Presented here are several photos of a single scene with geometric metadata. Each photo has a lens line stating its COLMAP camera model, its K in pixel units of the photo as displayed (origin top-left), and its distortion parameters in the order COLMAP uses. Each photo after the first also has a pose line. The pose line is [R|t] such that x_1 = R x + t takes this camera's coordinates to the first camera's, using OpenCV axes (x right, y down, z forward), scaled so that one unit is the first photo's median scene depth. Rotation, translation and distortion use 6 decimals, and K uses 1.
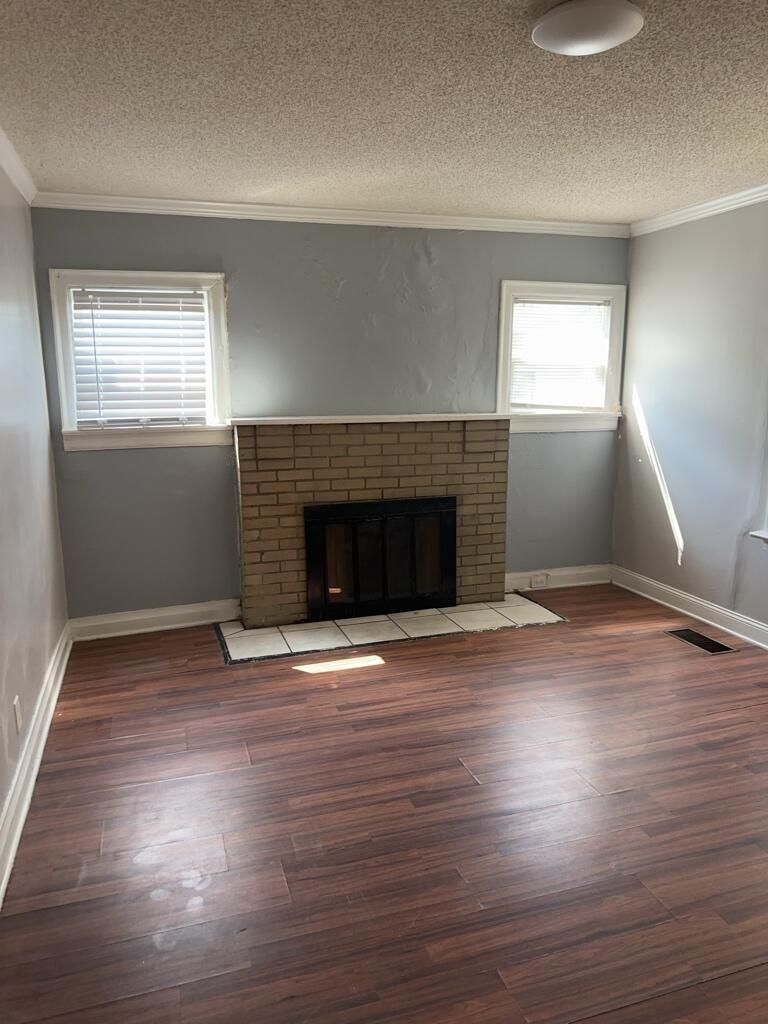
lens RADIAL K [[712.9, 0, 381.4], [0, 712.9, 522.3], [0, 0, 1]] dist [0.058725, -0.062425]
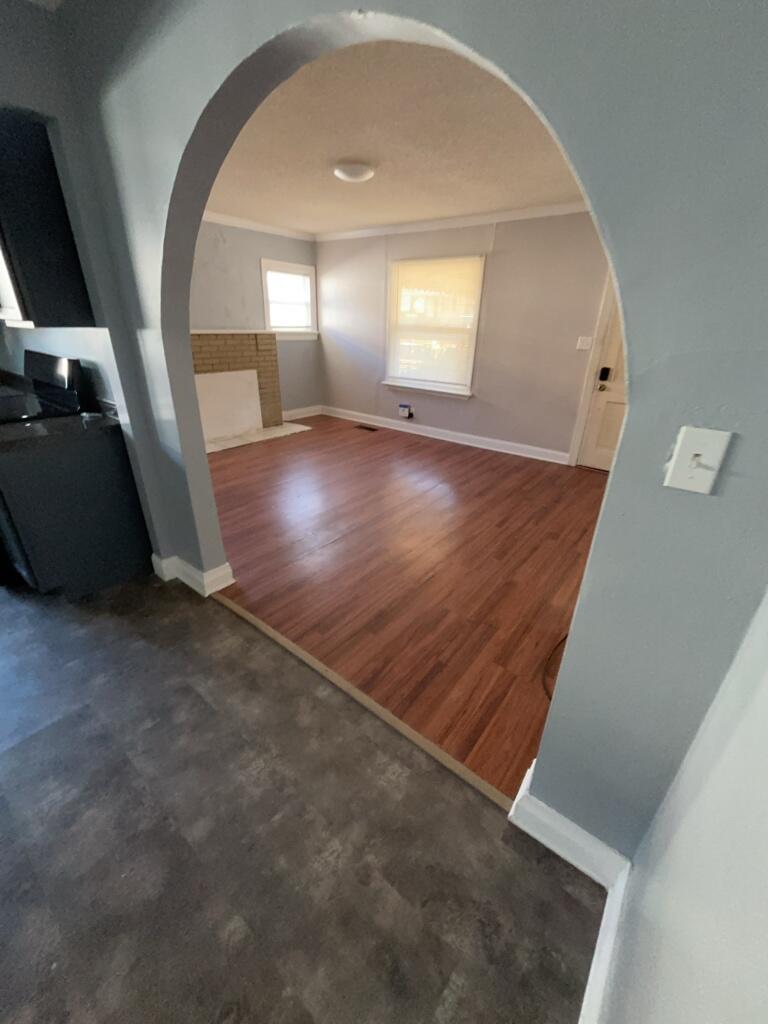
lens RADIAL K [[407.4, 0, 387.1], [0, 407.4, 508.5], [0, 0, 1]] dist [-0.001375, -0.001382]
pose [[0.818985, -0.211617, 0.533368, -0.316641], [0.074816, 0.960958, 0.266387, 0.057145], [-0.568917, -0.178263, 0.802843, -0.235592]]
